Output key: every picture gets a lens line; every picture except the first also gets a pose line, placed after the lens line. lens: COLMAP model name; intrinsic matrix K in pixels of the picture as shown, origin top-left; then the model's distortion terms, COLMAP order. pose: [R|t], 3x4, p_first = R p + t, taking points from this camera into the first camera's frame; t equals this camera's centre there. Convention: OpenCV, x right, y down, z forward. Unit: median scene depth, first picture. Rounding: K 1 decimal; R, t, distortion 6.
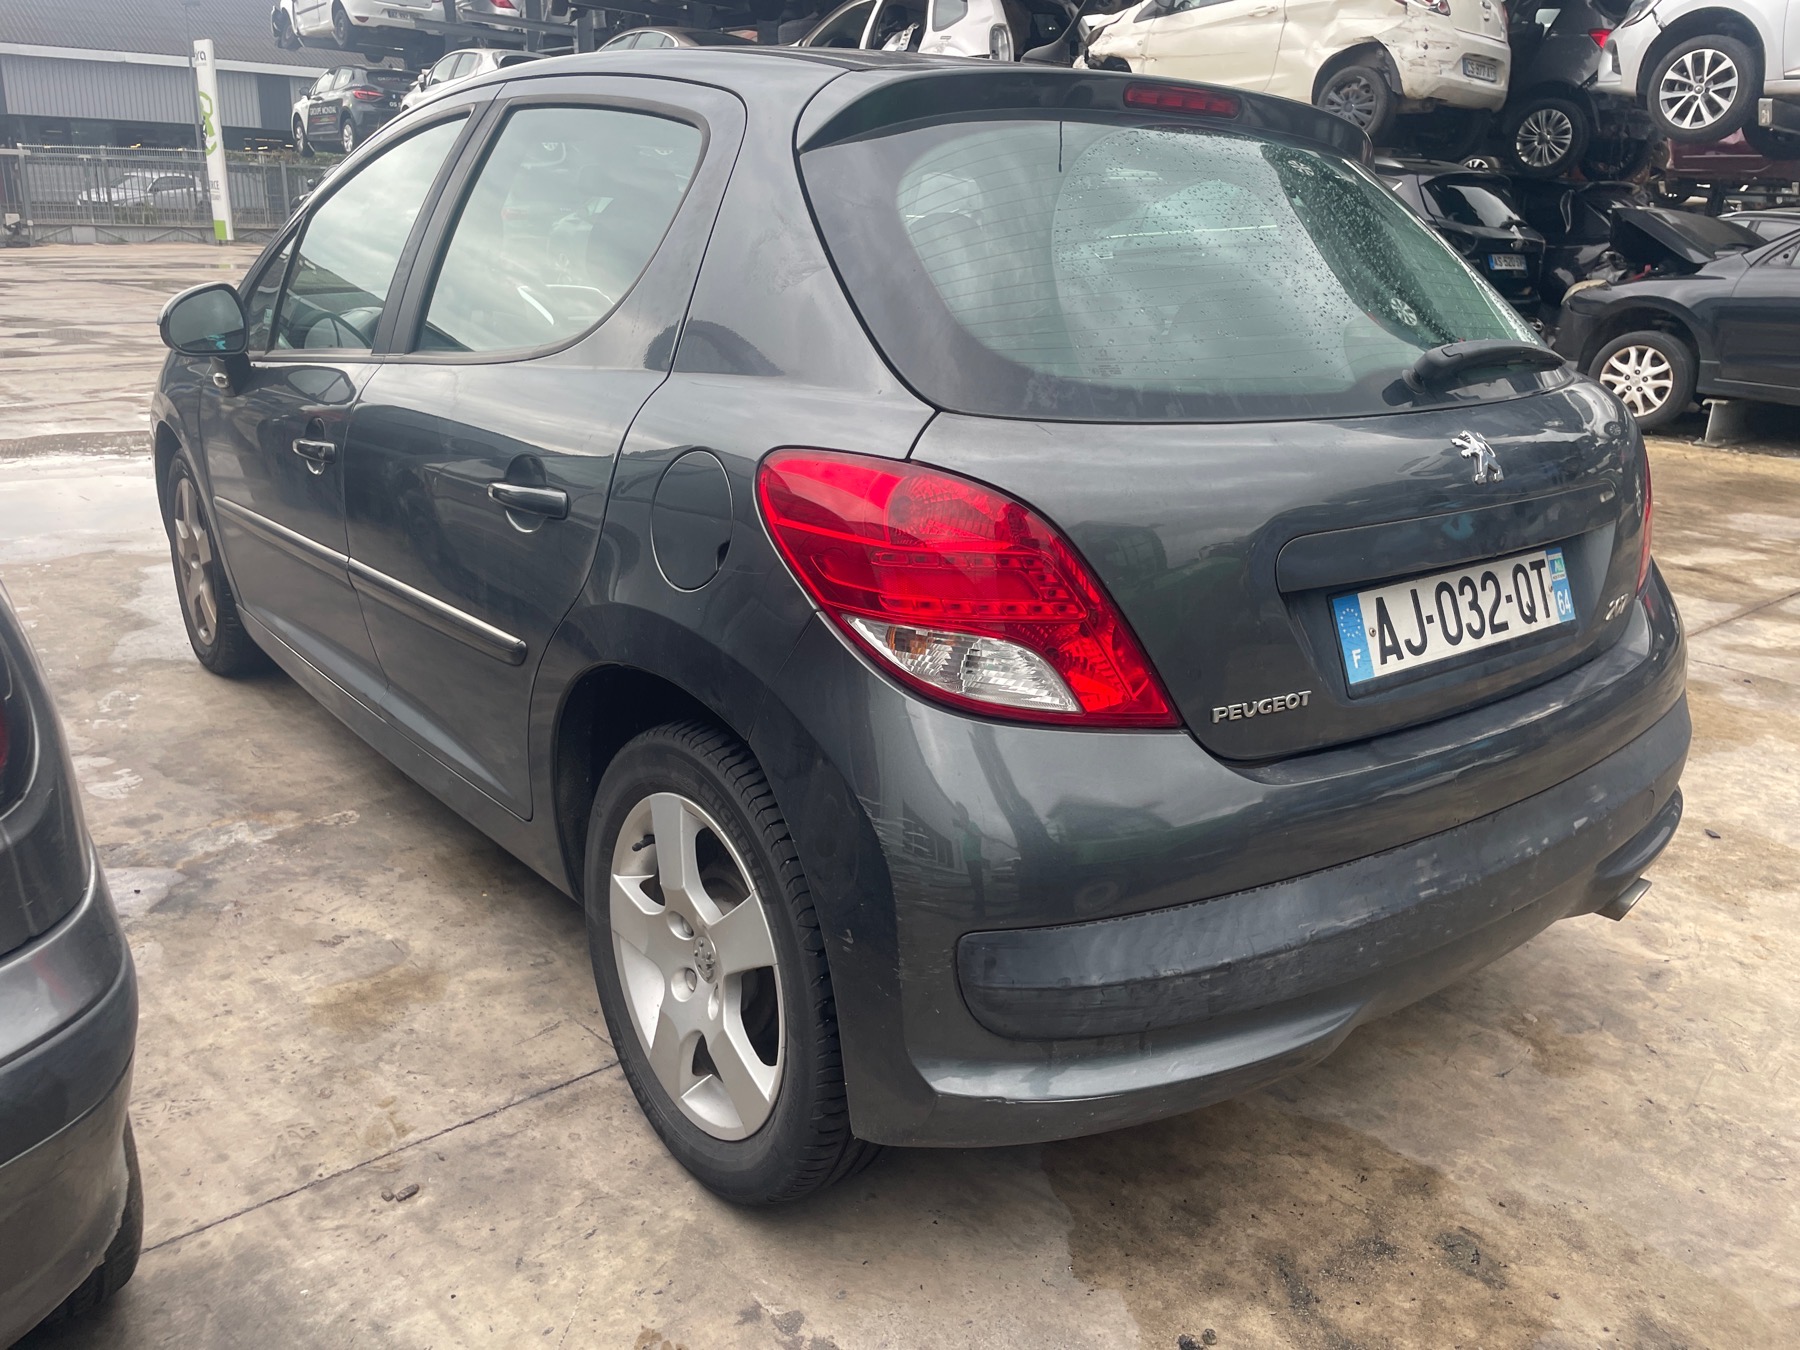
lens RADIAL K [[1358.0, 0, 890.5], [0, 1358.0, 674.2], [0, 0, 1]] dist [0.069702, -0.089011]
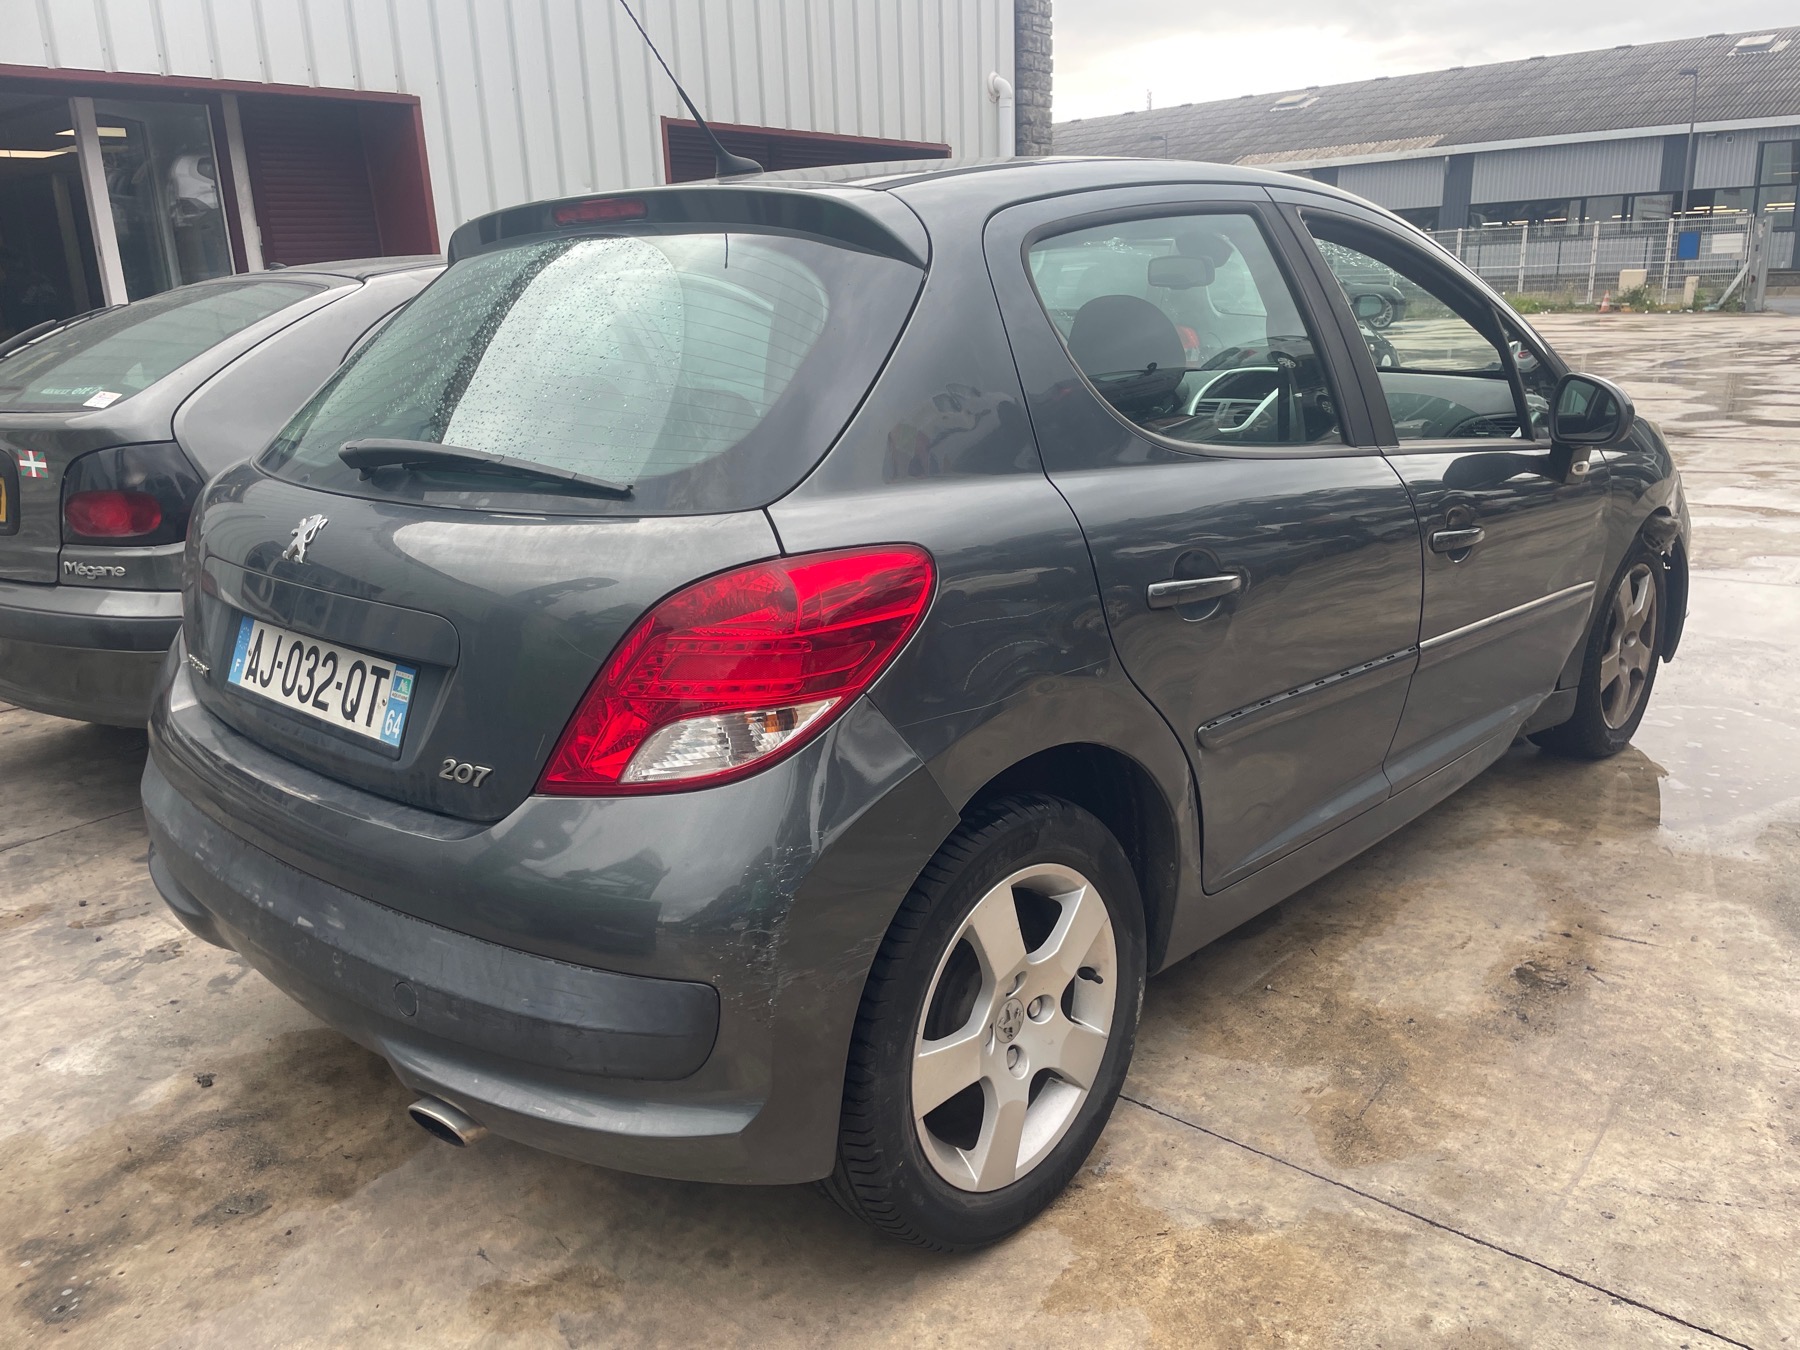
lens RADIAL K [[1358.0, 0, 909.0], [0, 1358.0, 701.7], [0, 0, 1]] dist [0.069702, -0.089011]
pose [[0.160356, 0.252387, -0.954247, 1.464376], [-0.268338, 0.941494, 0.203921, -0.358893], [0.949885, 0.223361, 0.218699, 1.150281]]
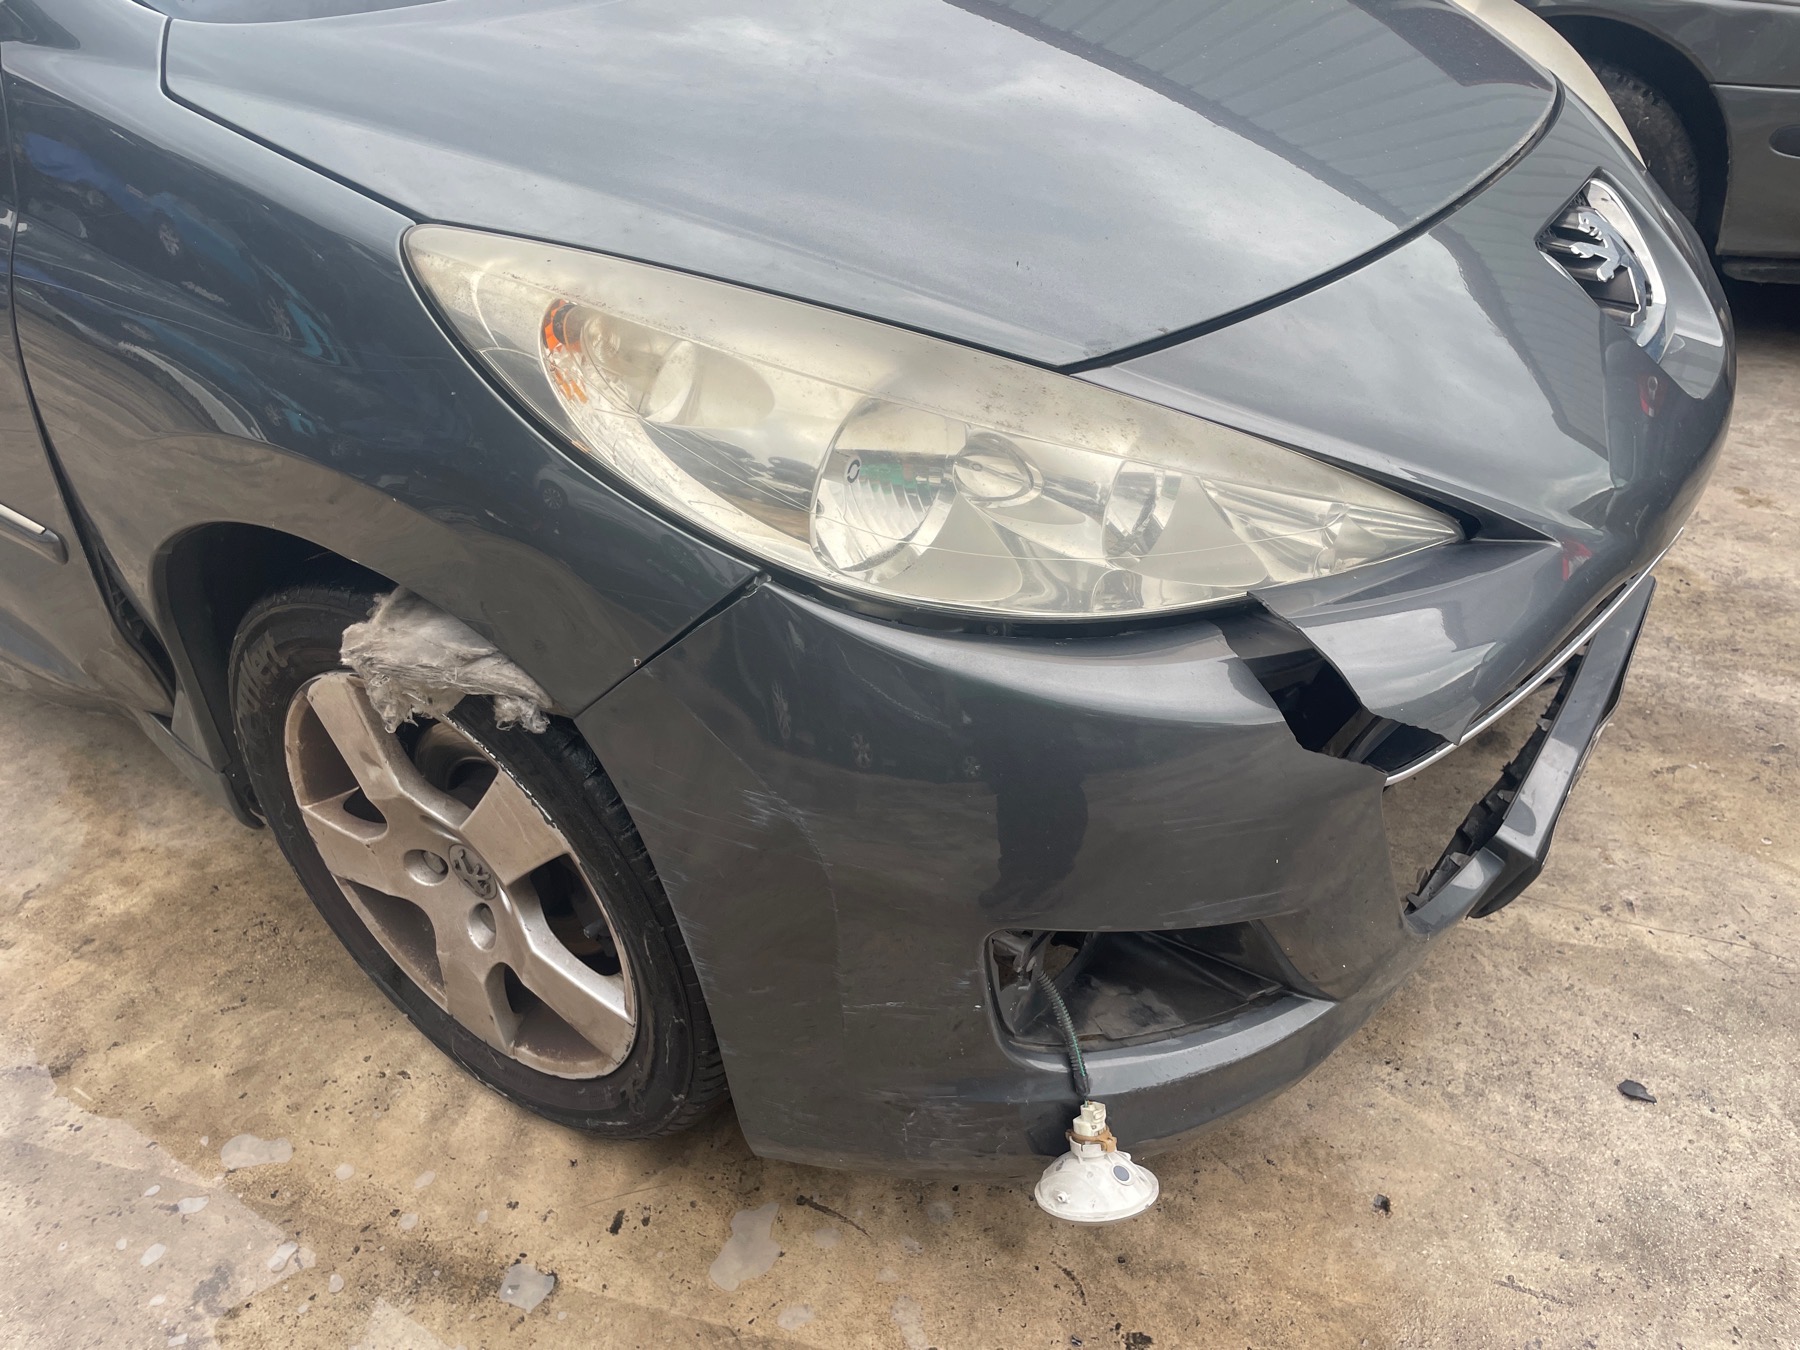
lens RADIAL K [[1358.0, 0, 907.4], [0, 1358.0, 686.6], [0, 0, 1]] dist [0.069702, -0.089011]
pose [[-0.947301, 0.188683, -0.258883, -0.344882], [-0.089795, 0.619339, 0.779972, -0.922110], [0.307504, 0.762114, -0.569758, 2.941490]]
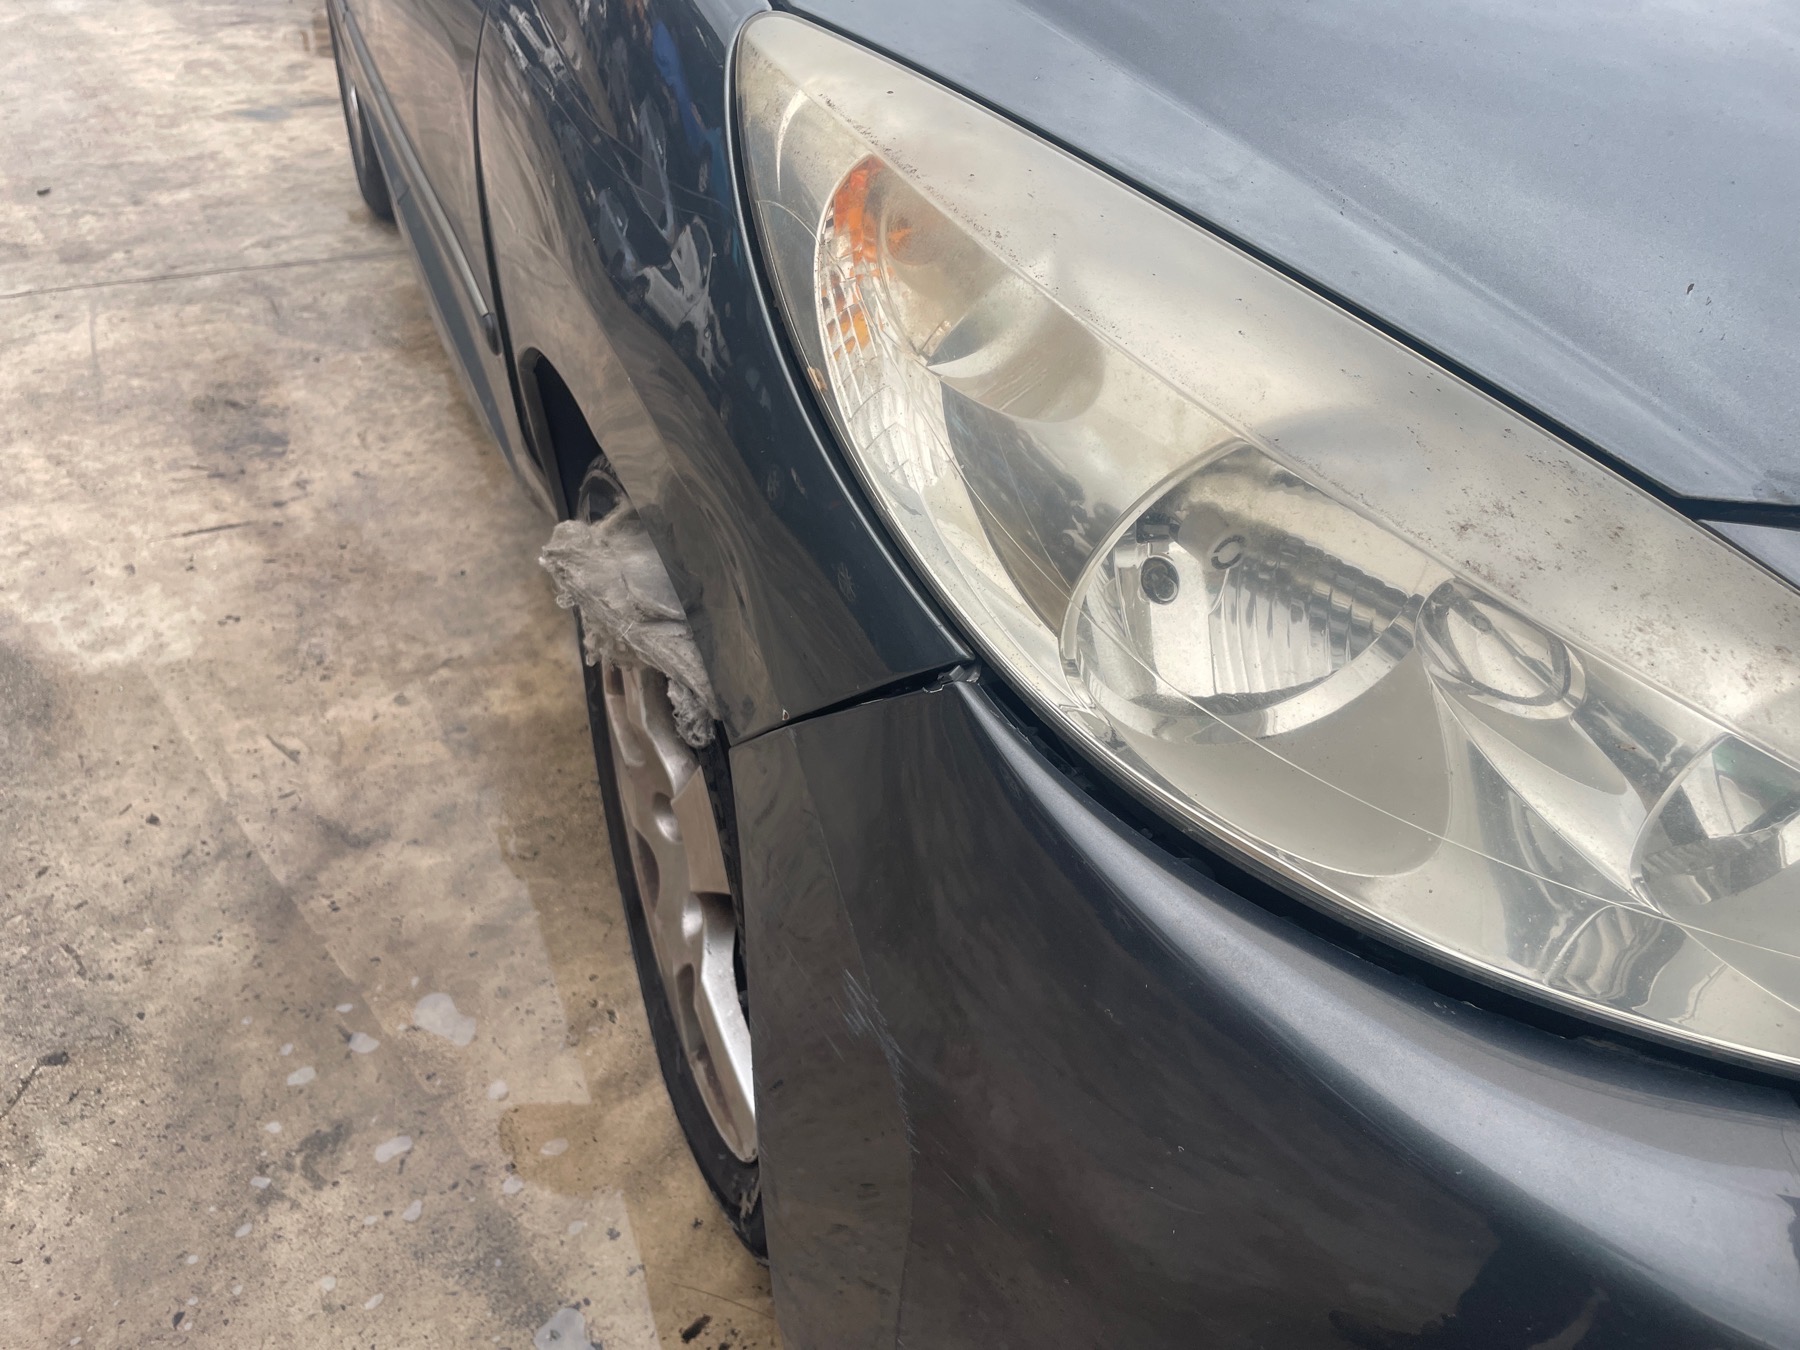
lens RADIAL K [[1358.0, 0, 896.8], [0, 1358.0, 667.5], [0, 0, 1]] dist [0.069702, -0.089011]
pose [[-0.963716, -0.198144, 0.178861, -0.460810], [0.026441, 0.595906, 0.802619, -0.798700], [-0.265618, 0.778225, -0.569045, 2.791327]]
